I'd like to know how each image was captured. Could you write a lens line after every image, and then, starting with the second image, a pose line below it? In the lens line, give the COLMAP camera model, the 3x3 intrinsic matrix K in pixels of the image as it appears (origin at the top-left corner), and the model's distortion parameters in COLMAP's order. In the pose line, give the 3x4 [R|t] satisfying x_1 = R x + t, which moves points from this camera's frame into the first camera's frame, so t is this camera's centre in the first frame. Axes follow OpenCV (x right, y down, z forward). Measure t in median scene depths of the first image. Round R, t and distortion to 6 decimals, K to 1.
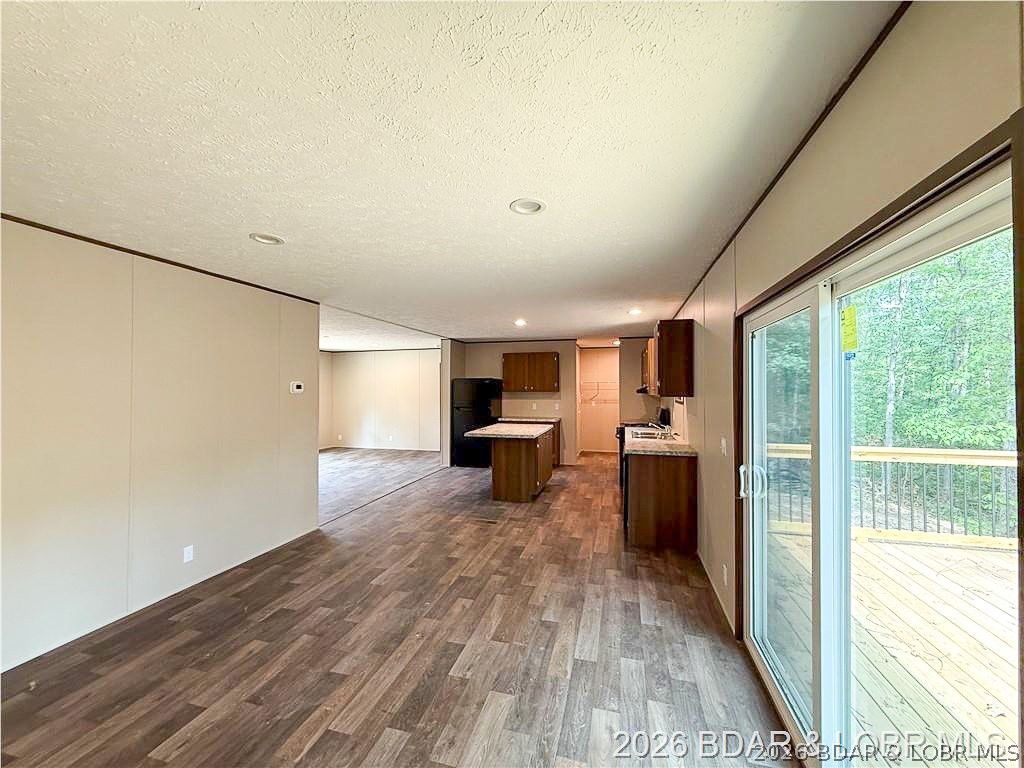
lens RADIAL K [[409.8, 0, 509.9], [0, 409.8, 381.2], [0, 0, 1]] dist [0.000851, -0.000393]
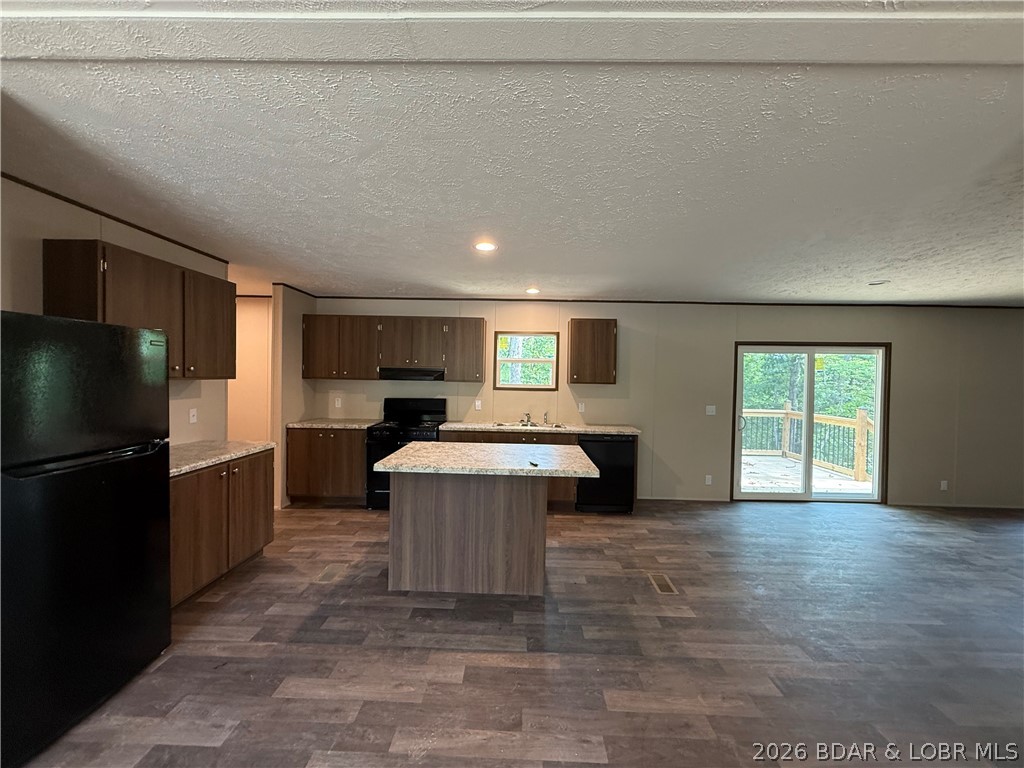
lens RADIAL K [[409.8, 0, 509.9], [0, 409.8, 381.2], [0, 0, 1]] dist [0.000851, -0.000393]
pose [[-0.244547, -0.015900, 0.969507, -0.619571], [-0.031324, 0.999473, 0.008490, 0.026343], [-0.969131, -0.028292, -0.244916, 1.399293]]
